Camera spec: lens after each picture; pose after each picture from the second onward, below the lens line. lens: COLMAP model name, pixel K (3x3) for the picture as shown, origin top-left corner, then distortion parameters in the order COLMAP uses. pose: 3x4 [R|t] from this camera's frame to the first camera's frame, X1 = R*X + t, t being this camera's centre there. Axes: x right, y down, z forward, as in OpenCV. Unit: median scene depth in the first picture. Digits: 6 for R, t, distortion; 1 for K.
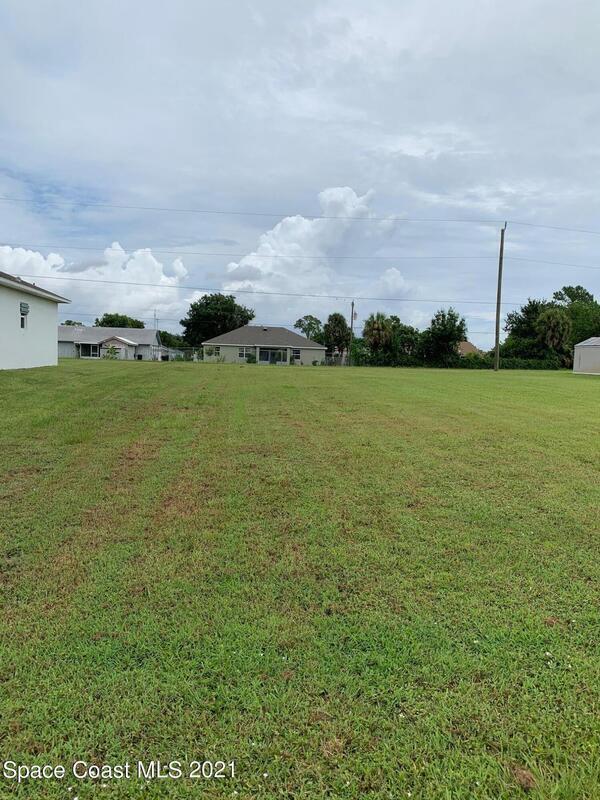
lens RADIAL K [[616.9, 0, 295.7], [0, 616.9, 403.5], [0, 0, 1]] dist [0.095571, -0.248463]
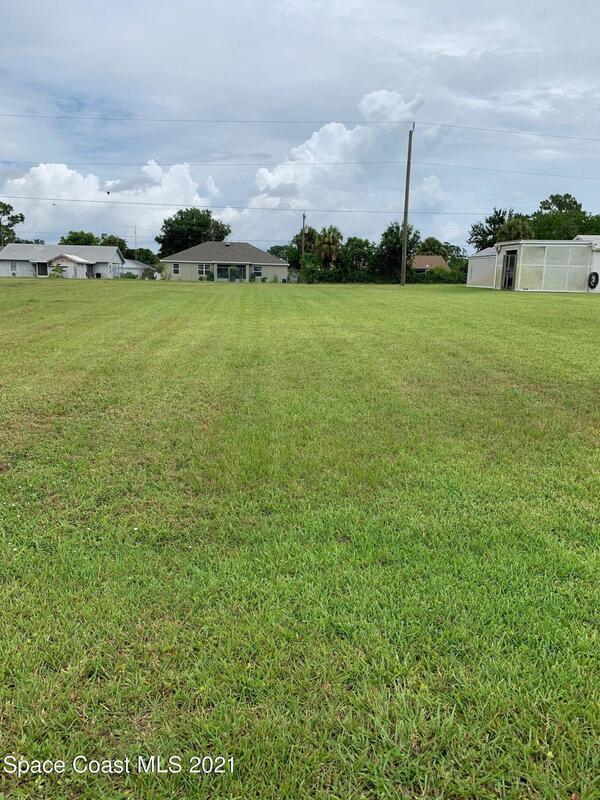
lens RADIAL K [[609.1, 0, 296.3], [0, 609.1, 404.9], [0, 0, 1]] dist [0.055146, -0.124651]
pose [[0.998326, 0.001140, -0.057828, 0.111388], [0.006663, 0.990882, 0.134568, 0.001072], [0.057454, -0.134728, 0.989216, 0.014880]]
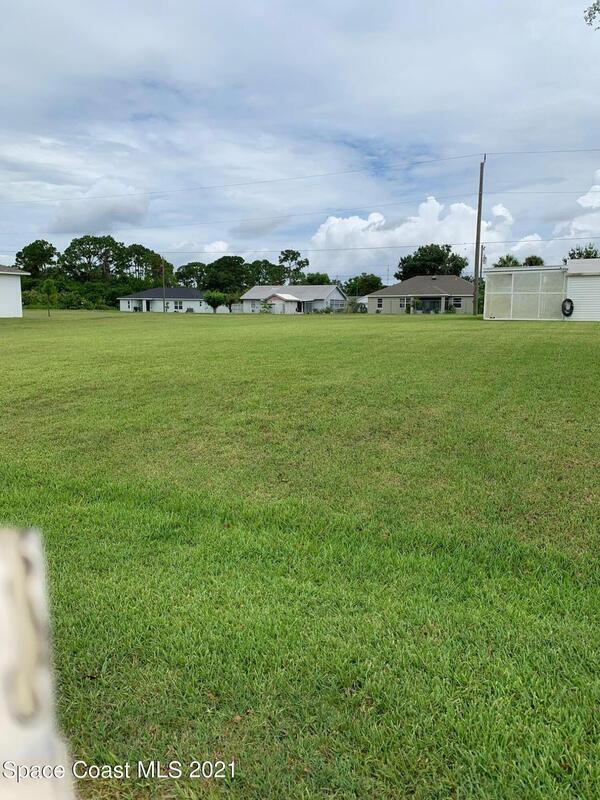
lens RADIAL K [[616.9, 0, 295.7], [0, 616.9, 403.5], [0, 0, 1]] dist [0.095571, -0.248463]
pose [[0.820995, 0.057475, -0.568035, 0.340122], [-0.014365, 0.996685, 0.080084, 0.004954], [0.570754, -0.057589, 0.819099, 0.028177]]
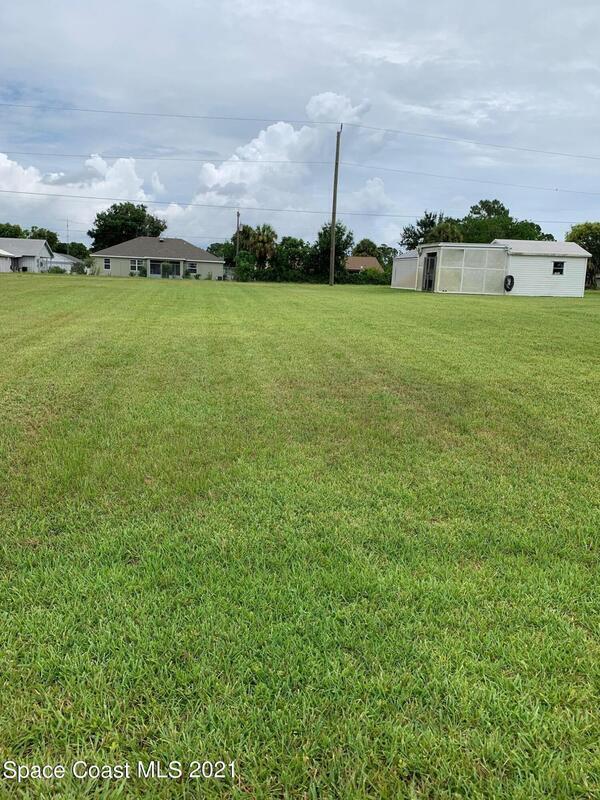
lens RADIAL K [[606.2, 0, 300.0], [0, 606.2, 400.0], [0, 0, 1]] dist [0.088439, -0.230595]
pose [[0.999241, 0.000486, 0.038948, 0.124145], [-0.005524, 0.991584, 0.129348, 0.001049], [-0.038557, -0.129465, 0.990834, 0.019750]]
